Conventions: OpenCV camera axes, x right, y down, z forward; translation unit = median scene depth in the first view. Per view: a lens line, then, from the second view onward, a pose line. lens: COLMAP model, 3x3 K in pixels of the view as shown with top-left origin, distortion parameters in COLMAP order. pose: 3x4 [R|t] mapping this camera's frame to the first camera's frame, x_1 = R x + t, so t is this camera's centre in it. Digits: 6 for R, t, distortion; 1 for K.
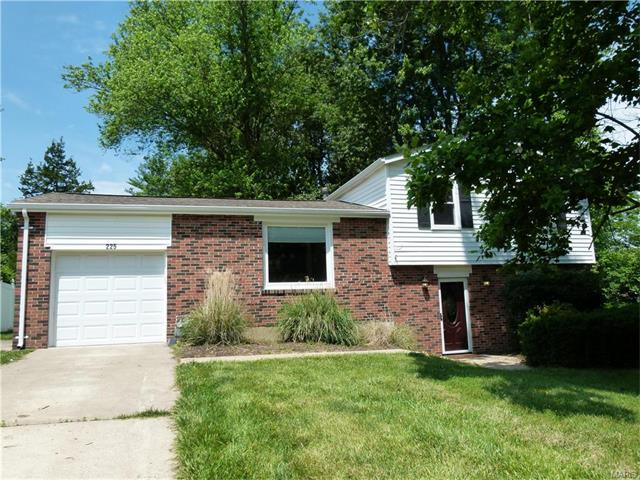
lens RADIAL K [[472.6, 0, 318.4], [0, 472.6, 240.3], [0, 0, 1]] dist [-0.042089, 0.013398]
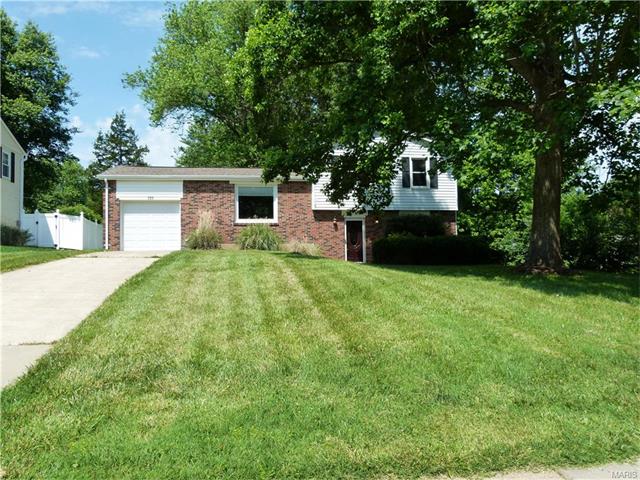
lens RADIAL K [[472.6, 0, 320.4], [0, 472.6, 239.0], [0, 0, 1]] dist [-0.042089, 0.013398]
pose [[0.993612, 0.013756, -0.112012, 0.374408], [-0.002404, 0.994898, 0.100854, -0.012794], [0.112828, -0.099941, 0.988576, -0.668256]]
